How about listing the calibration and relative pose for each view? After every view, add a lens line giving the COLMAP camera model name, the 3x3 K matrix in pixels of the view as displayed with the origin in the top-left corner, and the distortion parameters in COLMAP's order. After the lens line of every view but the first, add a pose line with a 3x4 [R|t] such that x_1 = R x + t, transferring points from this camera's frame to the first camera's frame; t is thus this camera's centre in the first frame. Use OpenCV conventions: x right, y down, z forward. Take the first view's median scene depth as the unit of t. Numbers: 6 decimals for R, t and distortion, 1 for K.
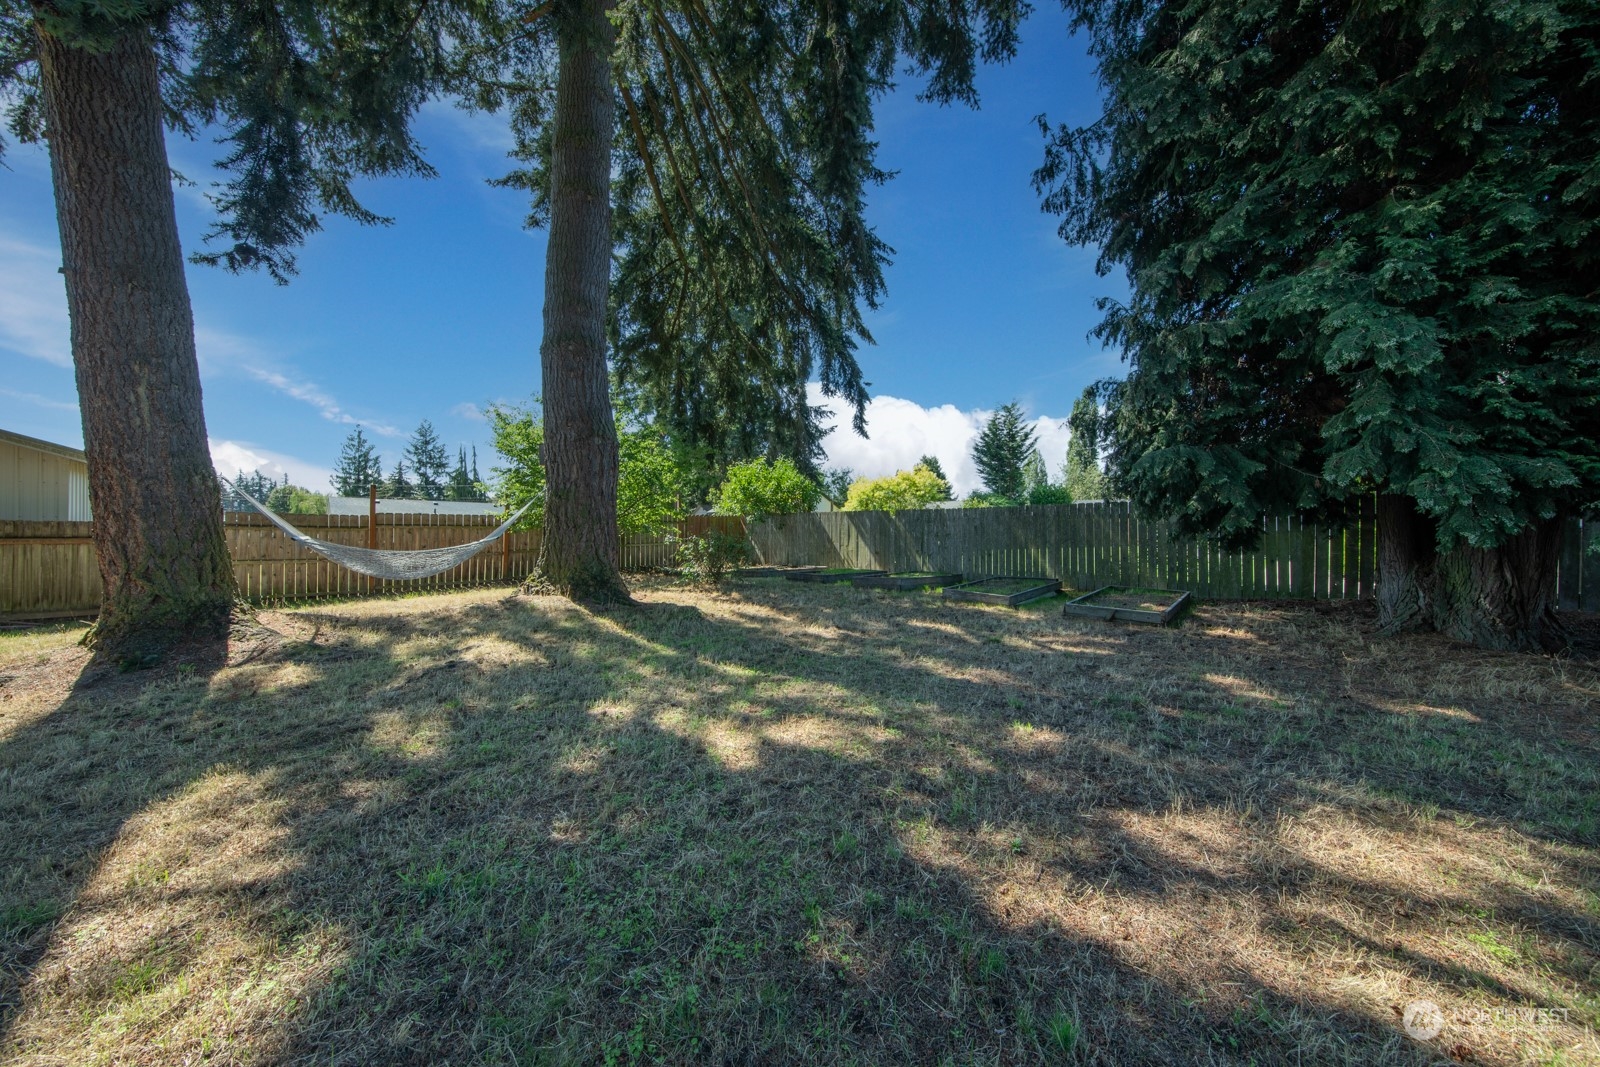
lens RADIAL K [[509.3, 0, 810.4], [0, 509.3, 526.3], [0, 0, 1]] dist [0.006232, -0.002083]
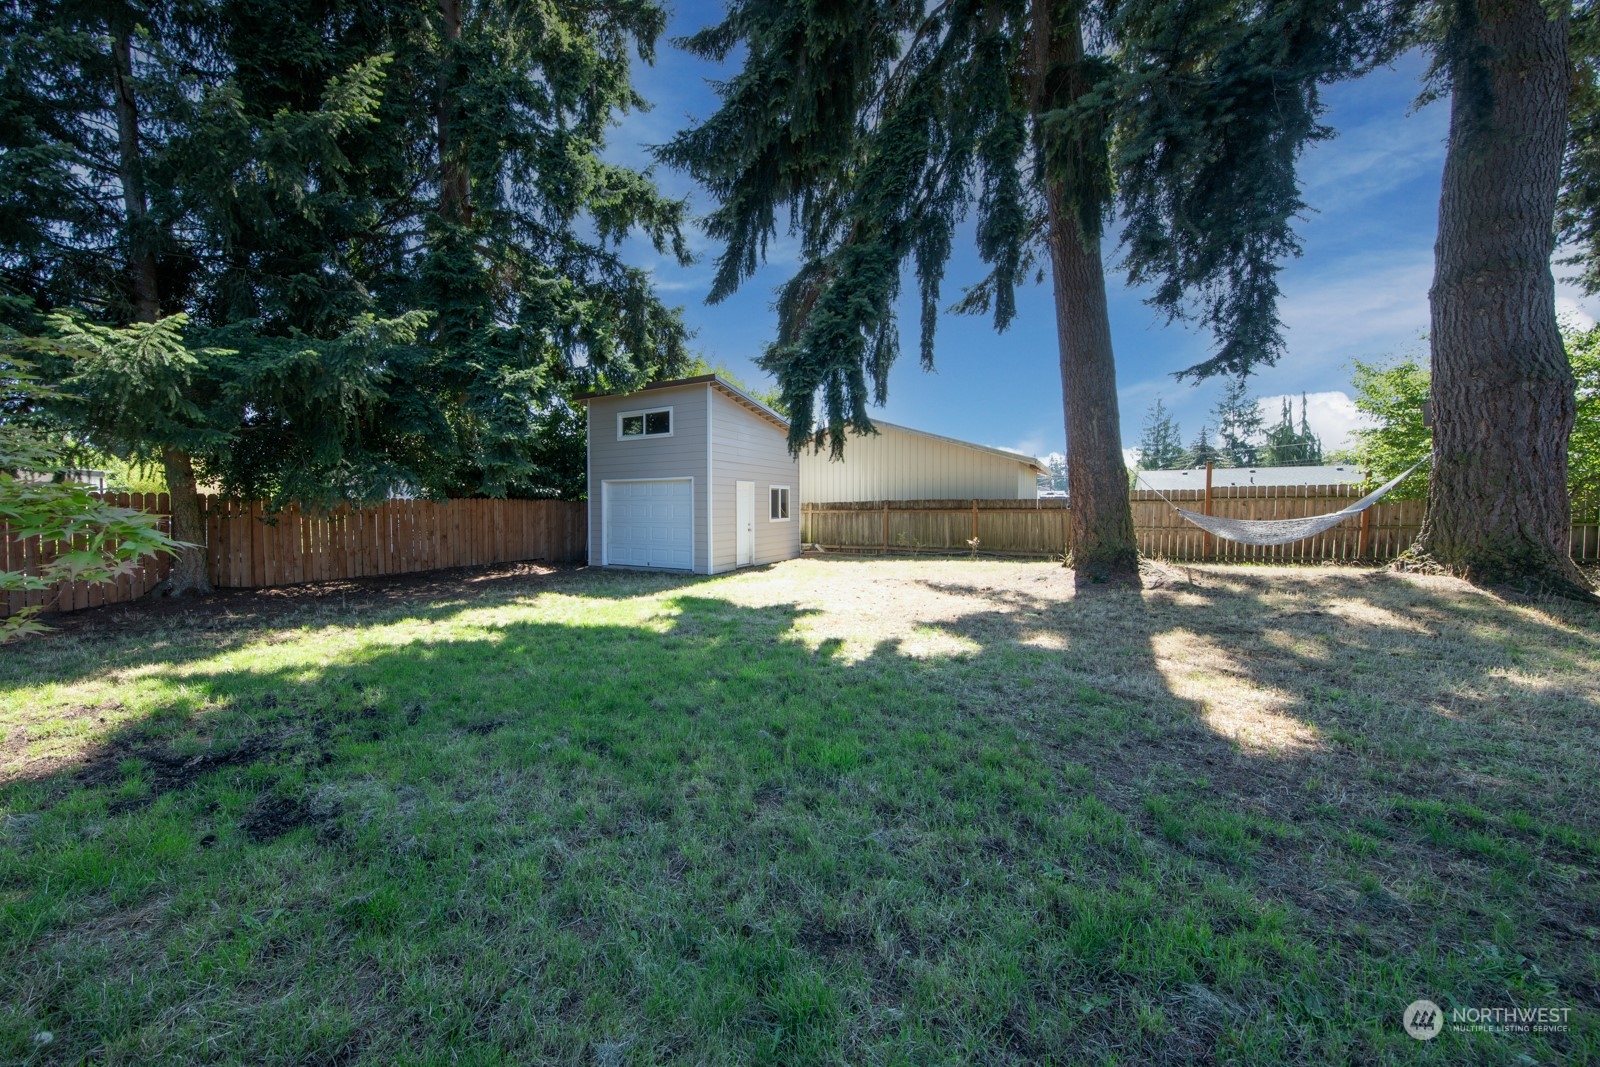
lens RADIAL K [[563.3, 0, 710.3], [0, 563.3, 525.6], [0, 0, 1]] dist [0.002426, -0.001537]
pose [[0.182253, 0.032478, -0.982715, 0.214348], [0.016411, 0.999215, 0.036067, -0.006668], [0.983115, -0.022701, 0.181577, -0.409194]]
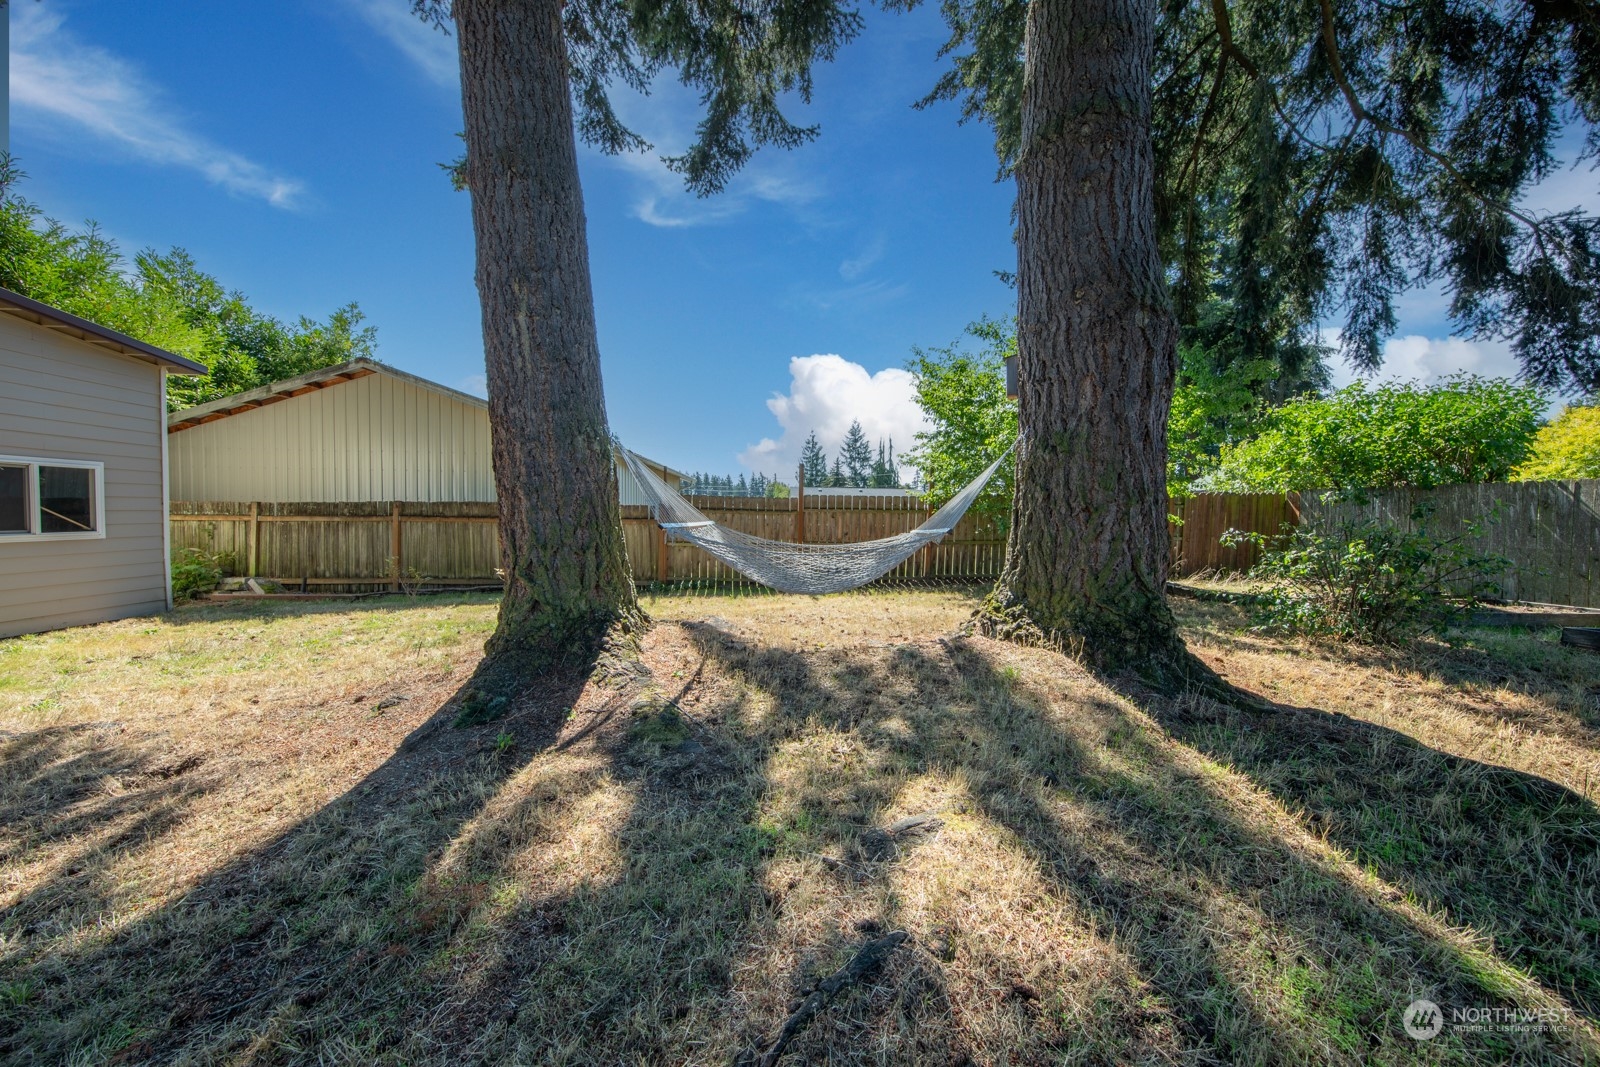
lens RADIAL K [[509.3, 0, 790.5], [0, 509.3, 529.2], [0, 0, 1]] dist [0.006232, -0.002083]
pose [[0.716409, 0.028482, -0.697099, -0.347888], [-0.004742, 0.999342, 0.035957, 0.003514], [0.697665, -0.022455, 0.716073, 0.495063]]
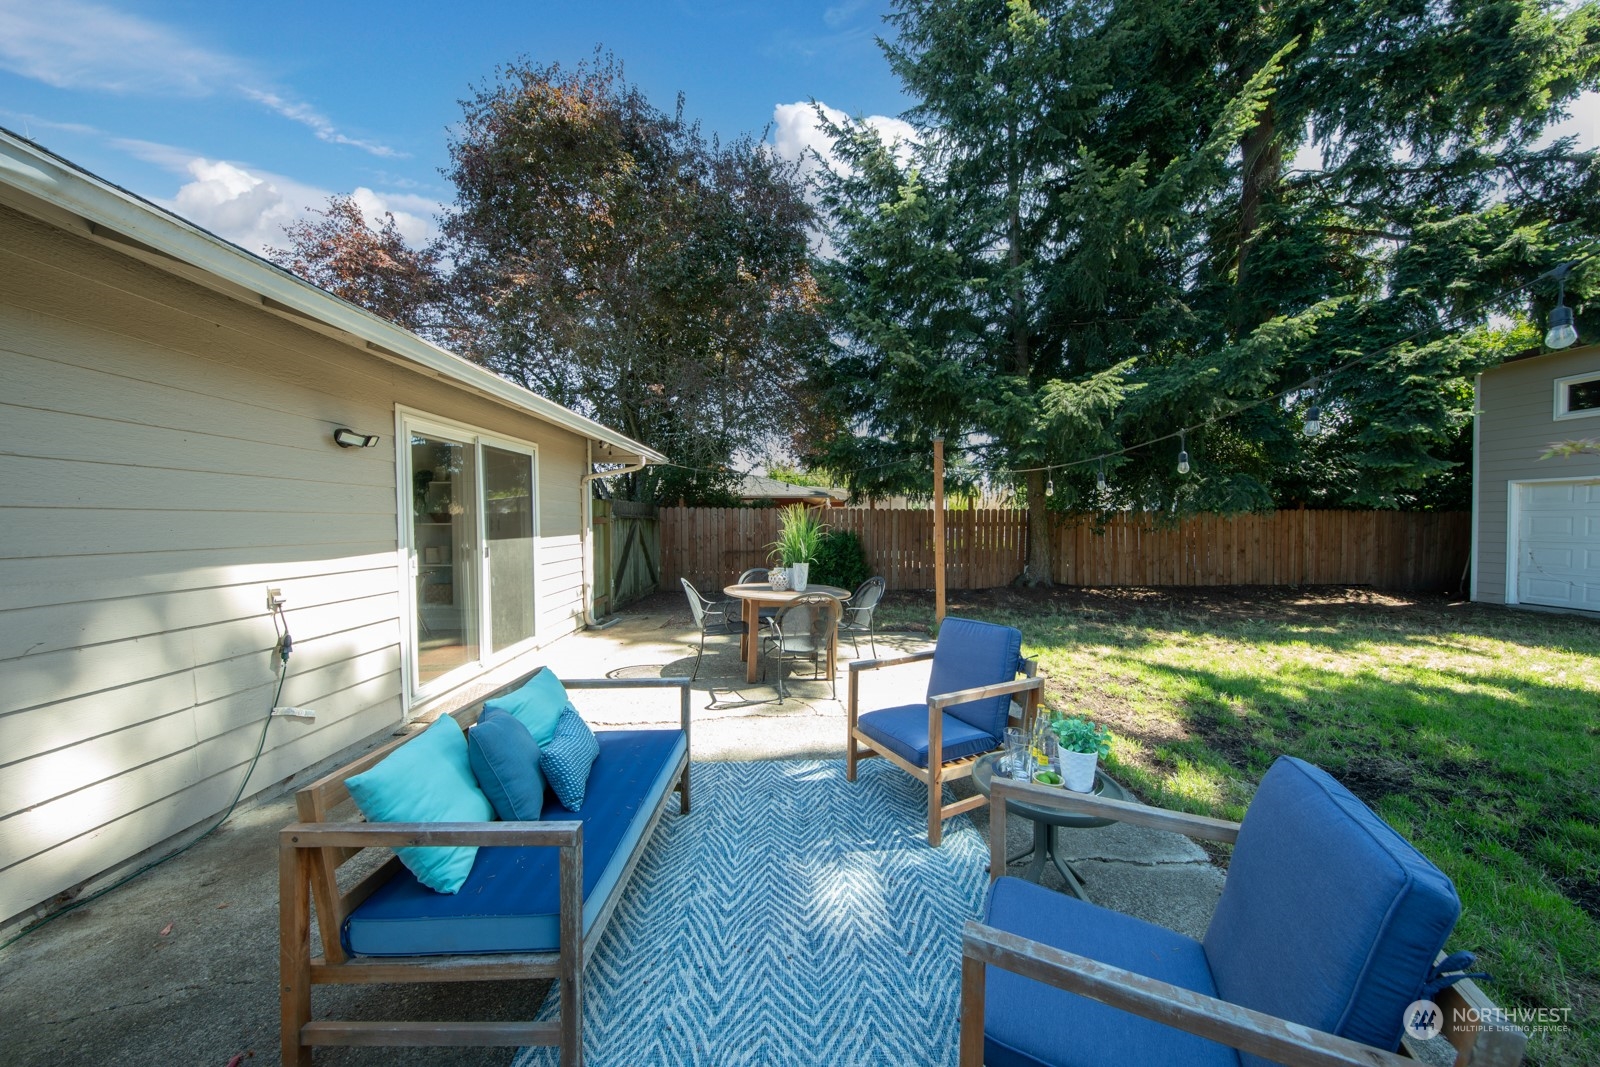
lens RADIAL K [[509.3, 0, 806.1], [0, 509.3, 524.8], [0, 0, 1]] dist [0.006232, -0.002083]
pose [[-0.703458, 0.006188, -0.710710, 0.290448], [0.010800, 0.999940, -0.001983, -0.010161], [0.710655, -0.009071, -0.703483, -0.752926]]
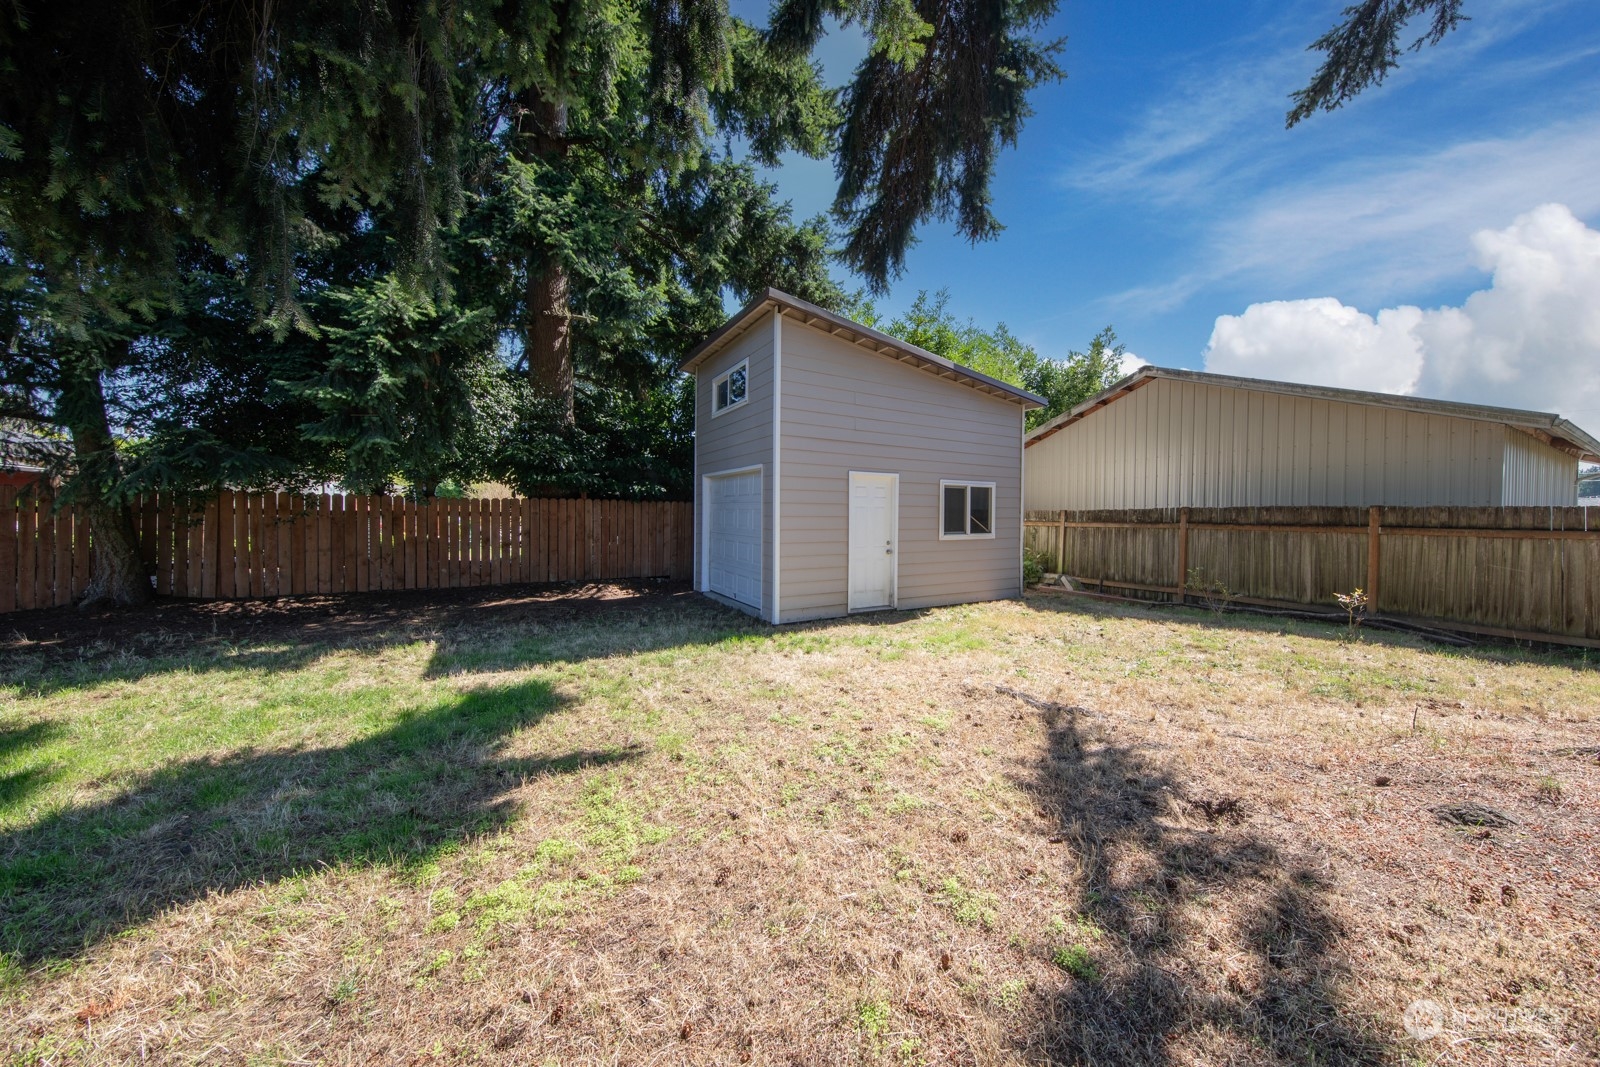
lens RADIAL K [[533.1, 0, 868.9], [0, 533.1, 521.5], [0, 0, 1]] dist [-0.002580, -0.000154]
pose [[-0.235145, 0.010172, -0.971907, -0.546246], [0.000862, 0.999947, 0.010257, 0.004301], [0.971960, 0.001575, -0.235141, 0.298492]]
